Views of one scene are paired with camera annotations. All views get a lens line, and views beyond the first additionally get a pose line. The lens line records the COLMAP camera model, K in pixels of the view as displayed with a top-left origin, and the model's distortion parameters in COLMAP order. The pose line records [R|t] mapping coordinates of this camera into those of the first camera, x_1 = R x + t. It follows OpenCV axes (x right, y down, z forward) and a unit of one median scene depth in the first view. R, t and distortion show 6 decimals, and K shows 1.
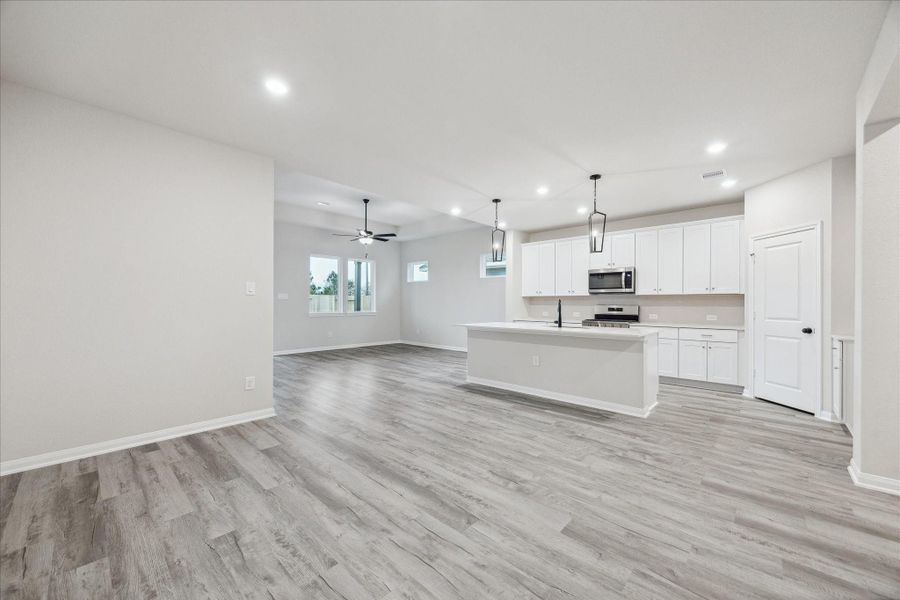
lens RADIAL K [[348.5, 0, 447.9], [0, 348.5, 303.7], [0, 0, 1]] dist [-0.001999, 0.000467]
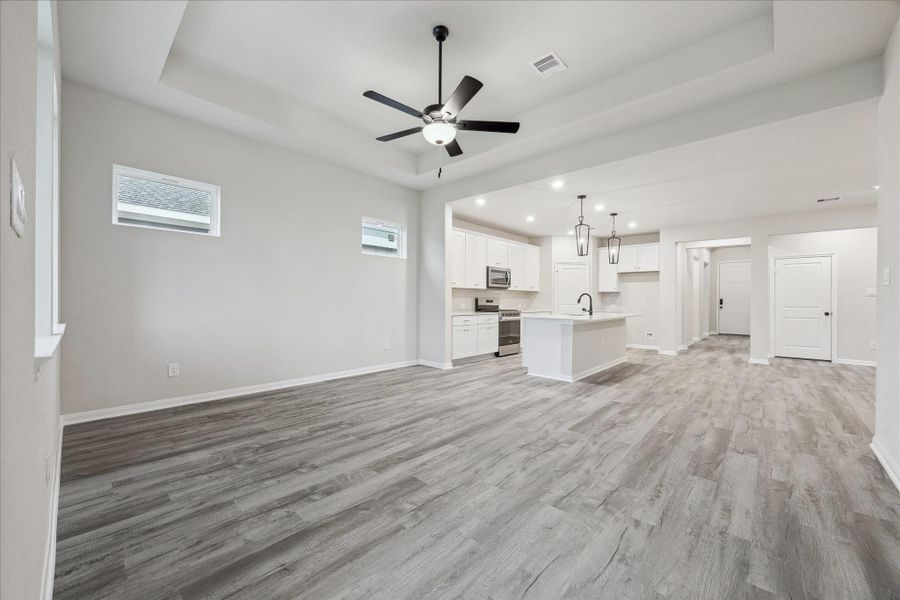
lens RADIAL K [[348.5, 0, 459.7], [0, 348.5, 300.7], [0, 0, 1]] dist [-0.001999, 0.000467]
pose [[-0.027317, -0.008562, 0.999590, -1.249753], [-0.007842, 0.999934, 0.008350, 0.009478], [-0.999596, -0.007611, -0.027382, 1.955509]]
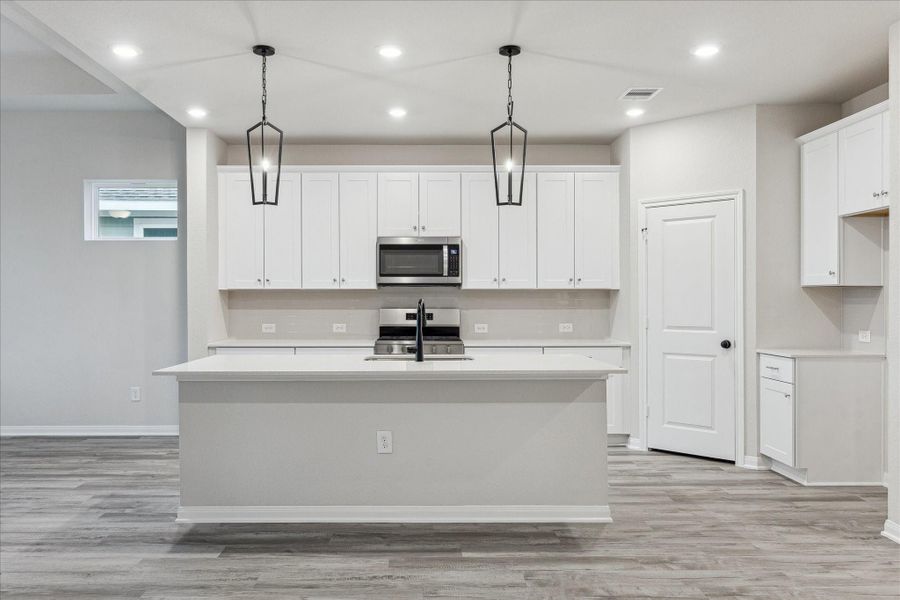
lens RADIAL K [[692.5, 0, 424.4], [0, 692.5, 298.7], [0, 0, 1]] dist [-0.000367, -0.000753]
pose [[0.727176, -0.003677, 0.686442, -0.384382], [0.004775, 0.999989, 0.000299, -0.018260], [-0.686435, 0.003060, 0.727185, 0.428796]]
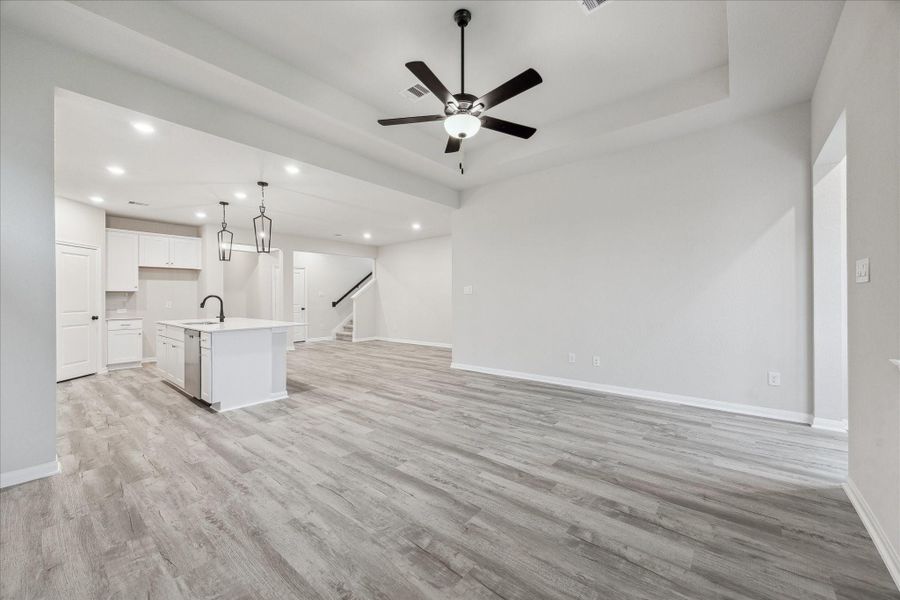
lens RADIAL K [[348.5, 0, 446.5], [0, 348.5, 294.5], [0, 0, 1]] dist [-0.001999, 0.000467]
pose [[-0.998384, 0.003169, -0.056744, -0.393421], [0.003715, 0.999948, -0.009511, -0.004233], [0.056711, -0.009706, -0.998343, 2.690028]]
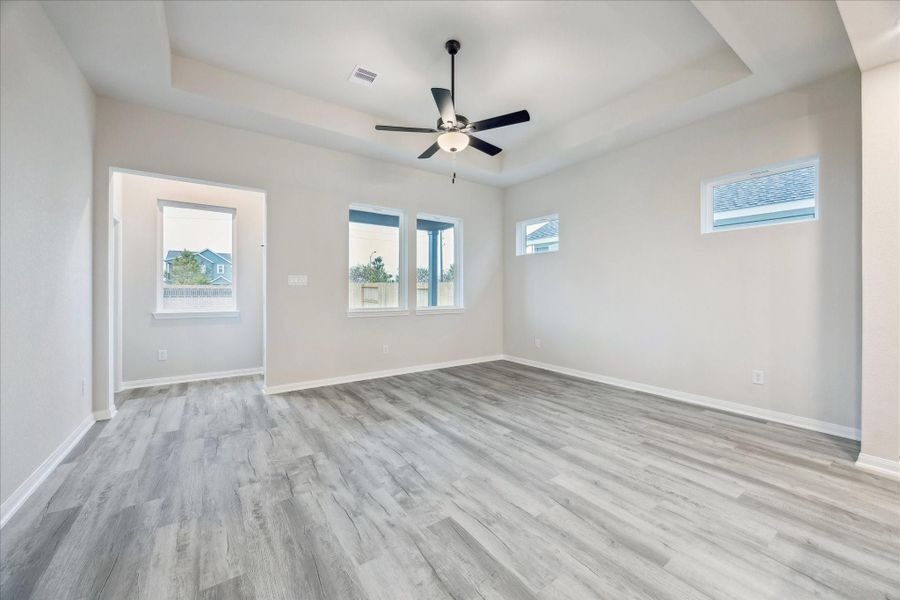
lens RADIAL K [[348.5, 0, 446.5], [0, 348.5, 295.8], [0, 0, 1]] dist [-0.001999, 0.000467]
pose [[0.977809, -0.002528, -0.209482, -0.310323], [0.004113, 0.999966, 0.007129, 0.001152], [0.209457, -0.007832, 0.977786, 1.171676]]
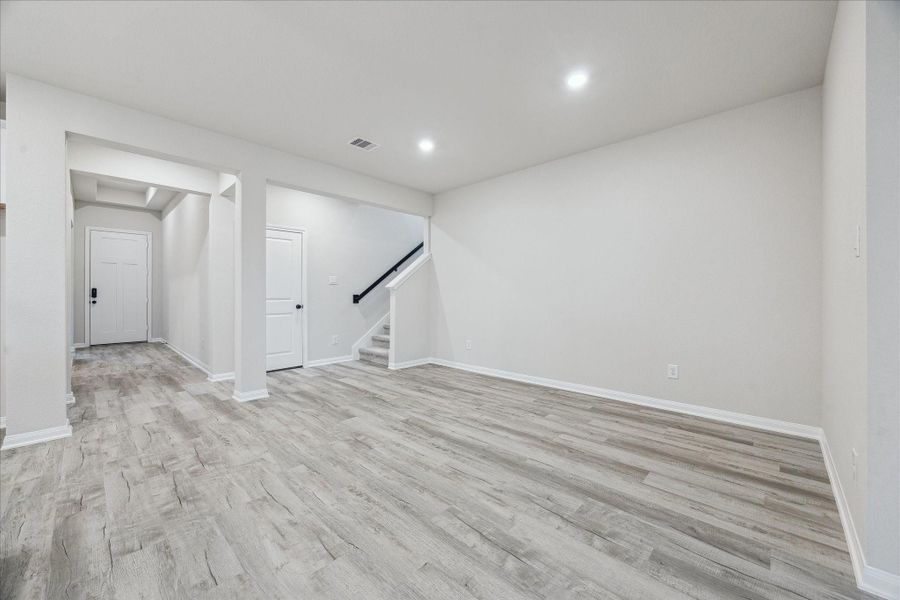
lens RADIAL K [[348.5, 0, 447.4], [0, 348.5, 294.3], [0, 0, 1]] dist [-0.001999, 0.000467]
pose [[-0.999902, -0.004228, 0.013329, -0.076986], [-0.004199, 0.999989, 0.002193, 0.020949], [-0.013338, 0.002137, -0.999909, 1.388487]]
